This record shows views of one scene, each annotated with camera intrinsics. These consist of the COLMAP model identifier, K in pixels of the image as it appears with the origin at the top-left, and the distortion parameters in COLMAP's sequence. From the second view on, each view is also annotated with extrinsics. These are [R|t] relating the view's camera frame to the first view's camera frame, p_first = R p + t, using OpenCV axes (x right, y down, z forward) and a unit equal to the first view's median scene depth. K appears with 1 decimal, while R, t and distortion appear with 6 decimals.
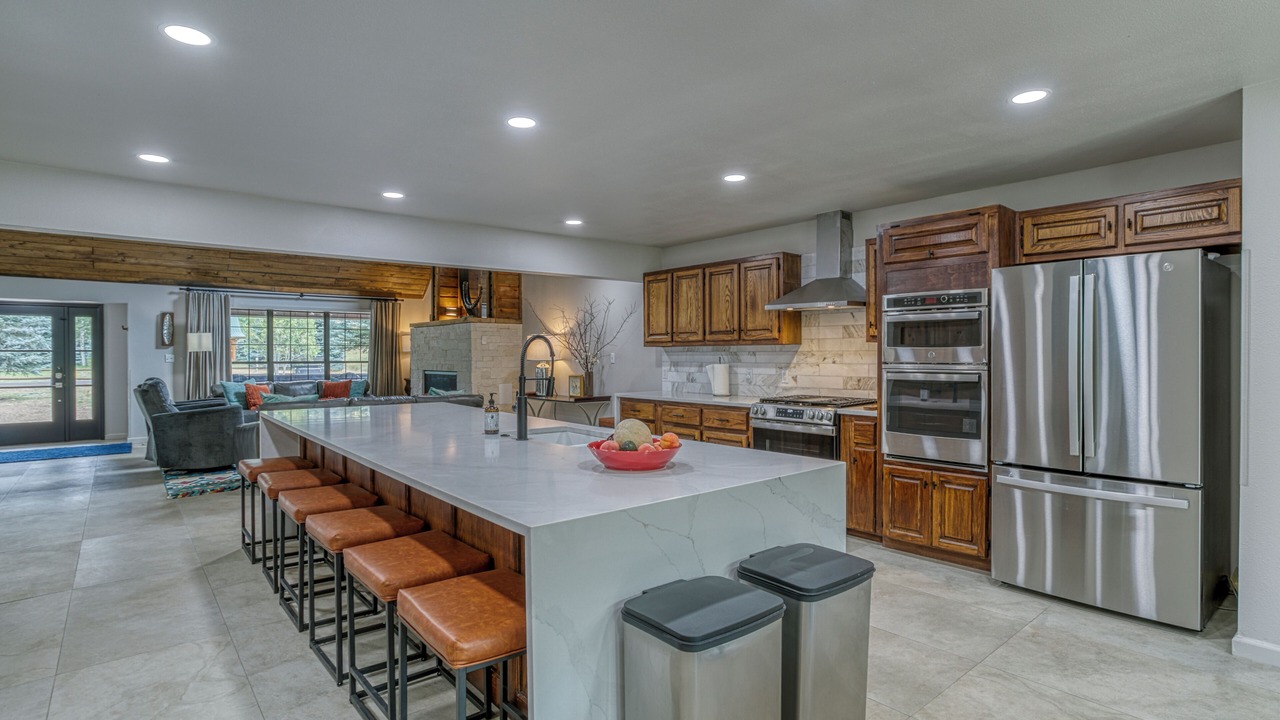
lens RADIAL K [[646.6, 0, 643.7], [0, 646.6, 358.3], [0, 0, 1]] dist [-0.069903, 0.039071]
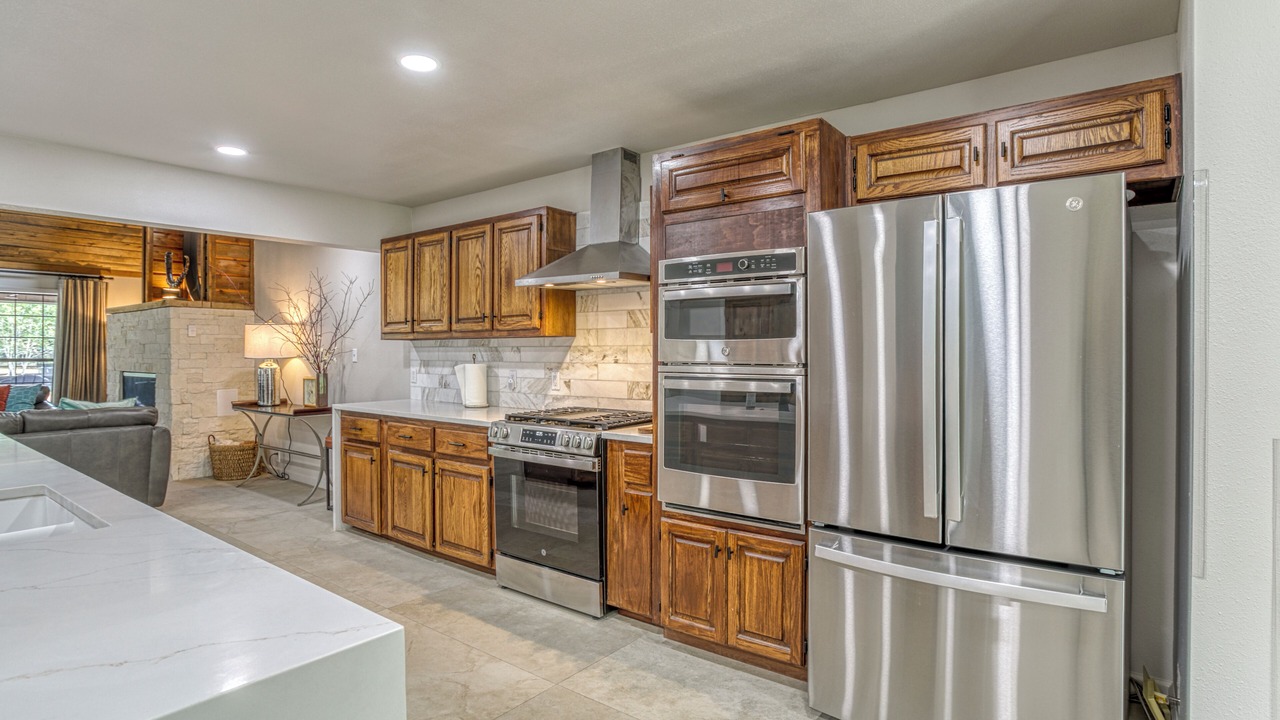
lens RADIAL K [[668.1, 0, 640.9], [0, 668.1, 351.5], [0, 0, 1]] dist [-0.070514, 0.044388]
pose [[0.977742, 0.002264, 0.209799, 0.151936], [-0.001029, 0.999981, -0.005998, -0.000593], [-0.209809, 0.005649, 0.977726, 0.240683]]
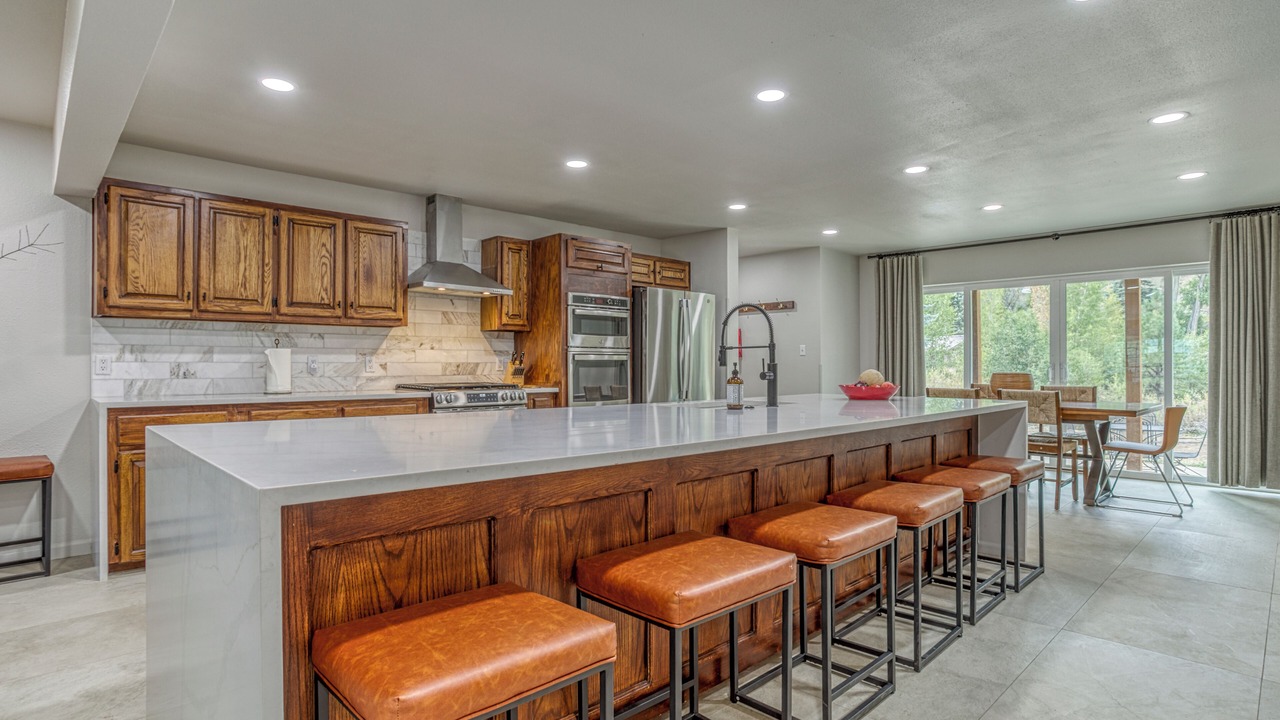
lens RADIAL K [[656.1, 0, 640.0], [0, 656.1, 360.0], [0, 0, 1]] dist [-0.052537, 0.032398]
pose [[-0.068829, 0.010385, 0.997574, -0.646961], [0.009224, 0.999910, -0.009773, 0.033362], [-0.997586, 0.008529, -0.068918, 0.686293]]
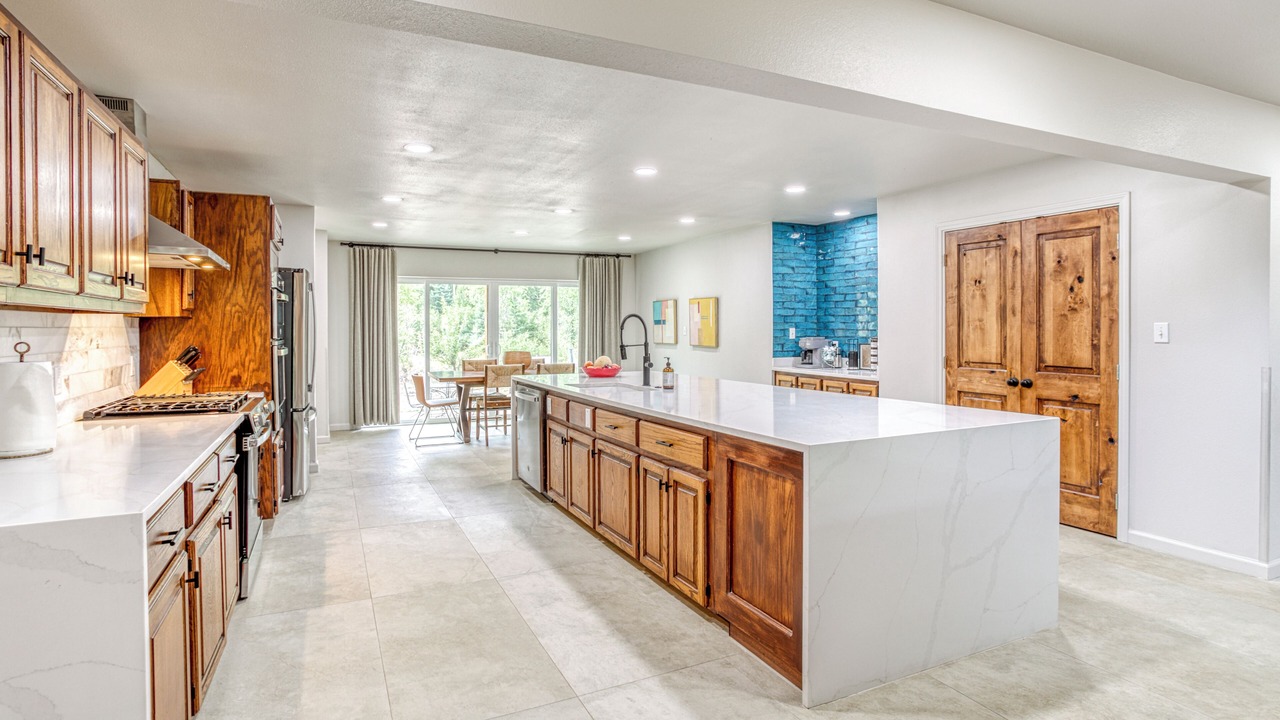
lens RADIAL K [[646.8, 0, 630.7], [0, 646.8, 333.0], [0, 0, 1]] dist [-0.054987, 0.038113]
pose [[-0.967636, 0.004359, 0.252313, -0.290609], [0.008584, 0.999841, 0.015647, -0.009505], [-0.252205, 0.017306, -0.967519, 1.306313]]
